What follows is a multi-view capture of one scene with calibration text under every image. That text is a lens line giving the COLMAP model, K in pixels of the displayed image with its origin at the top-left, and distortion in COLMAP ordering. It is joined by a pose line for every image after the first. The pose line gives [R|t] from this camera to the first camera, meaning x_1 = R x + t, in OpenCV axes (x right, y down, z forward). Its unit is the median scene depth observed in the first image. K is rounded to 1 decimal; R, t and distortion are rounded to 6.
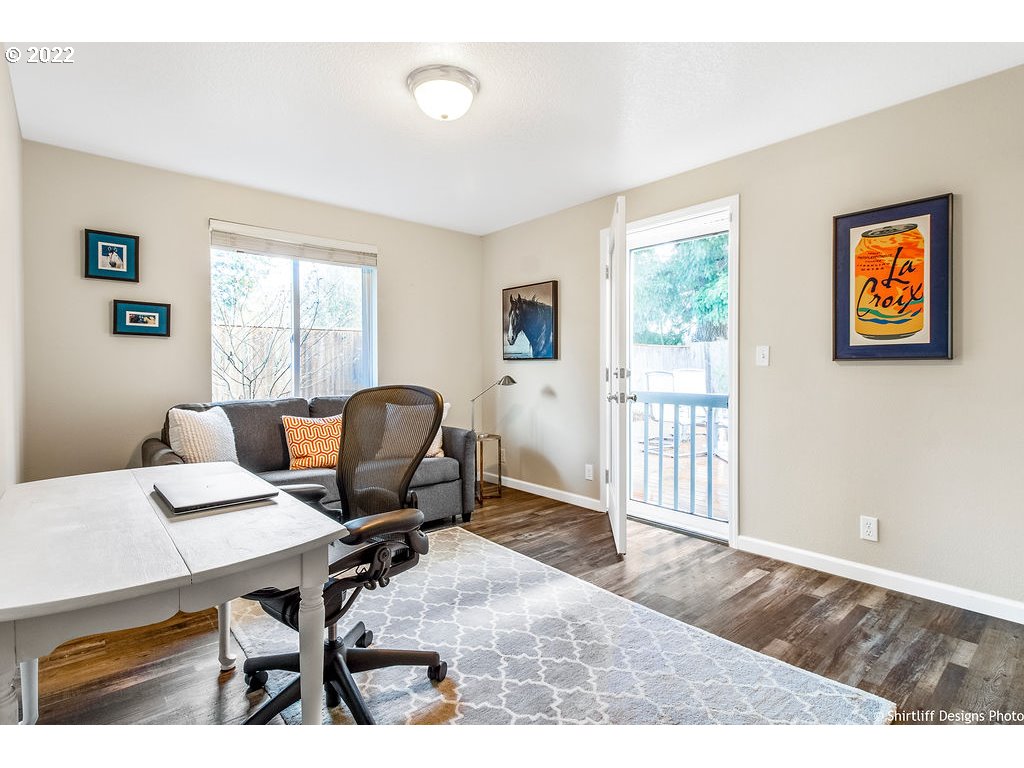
lens RADIAL K [[504.0, 0, 512.3], [0, 504.0, 362.3], [0, 0, 1]] dist [0.018406, -0.006410]
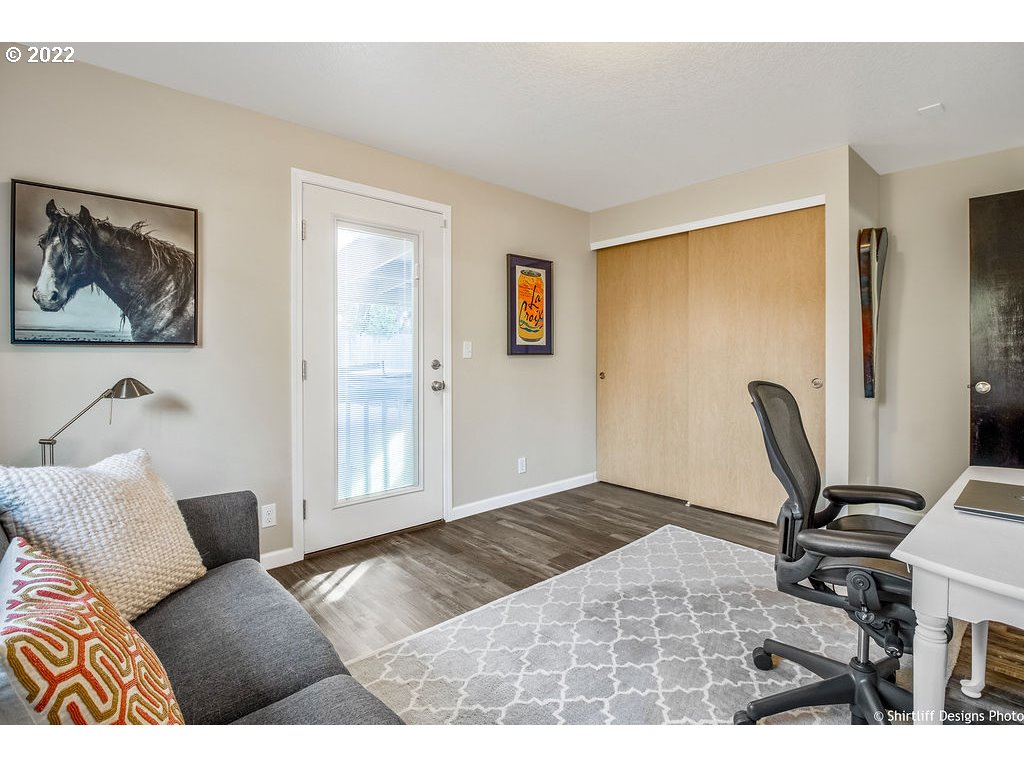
lens RADIAL K [[499.3, 0, 509.2], [0, 499.3, 353.1], [0, 0, 1]] dist [-0.002042, -0.000907]
pose [[-0.004197, 0.008697, 0.999953, -0.773822], [-0.011688, 0.999893, -0.008746, 0.004053], [-0.999923, -0.011725, -0.004095, 1.019549]]
